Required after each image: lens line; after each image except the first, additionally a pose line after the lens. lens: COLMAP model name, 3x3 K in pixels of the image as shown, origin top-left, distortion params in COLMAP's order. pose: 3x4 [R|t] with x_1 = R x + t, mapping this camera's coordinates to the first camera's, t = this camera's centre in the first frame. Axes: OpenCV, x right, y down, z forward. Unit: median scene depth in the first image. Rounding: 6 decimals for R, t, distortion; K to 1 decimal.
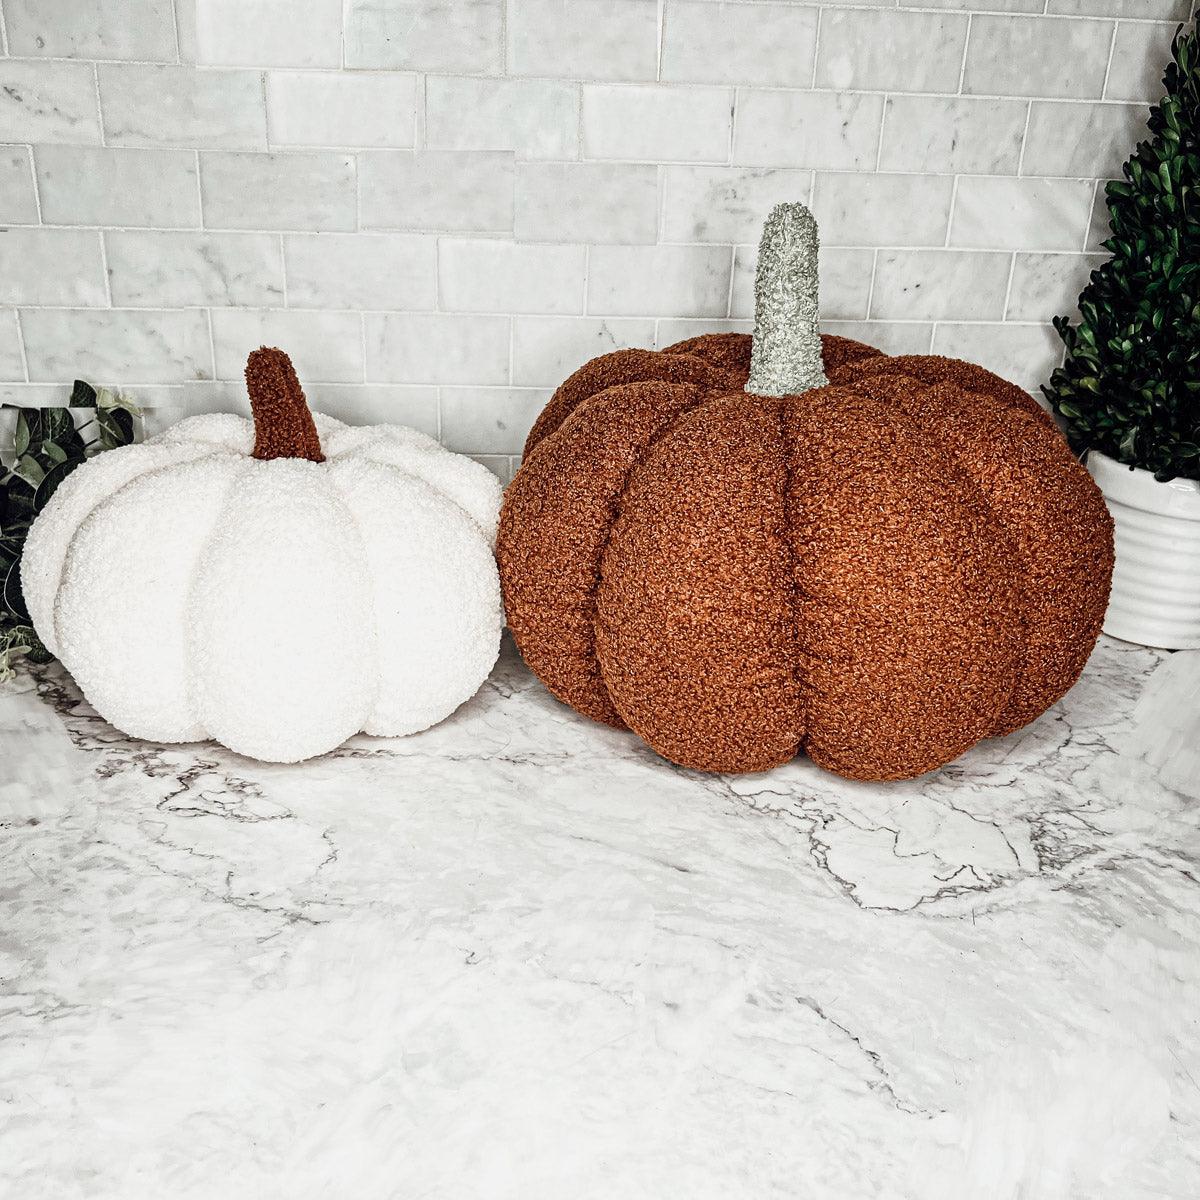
lens RADIAL K [[1244.4, 0, 562.9], [0, 1244.4, 598.4], [0, 0, 1]] dist [0.040331, 0.000000]
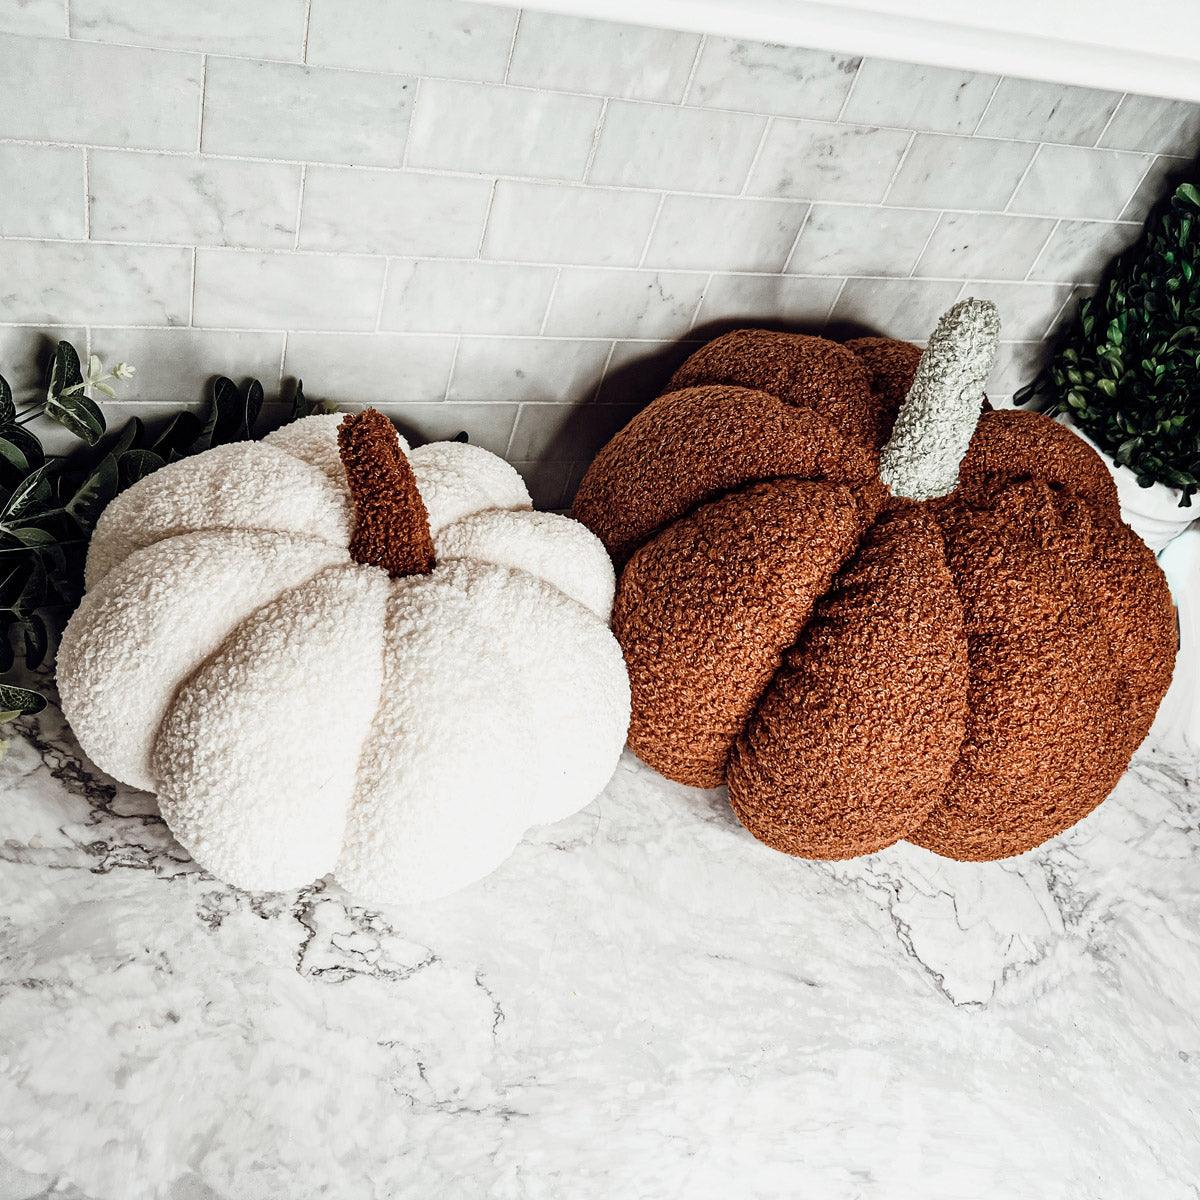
lens RADIAL K [[1244.4, 0, 576.2], [0, 1244.4, 608.7], [0, 0, 1]] dist [0.040331, 0.000000]
pose [[0.941957, -0.035892, 0.333809, -0.384696], [-0.105512, 0.912244, 0.395826, -0.421013], [-0.318723, -0.408072, 0.855507, 0.220907]]
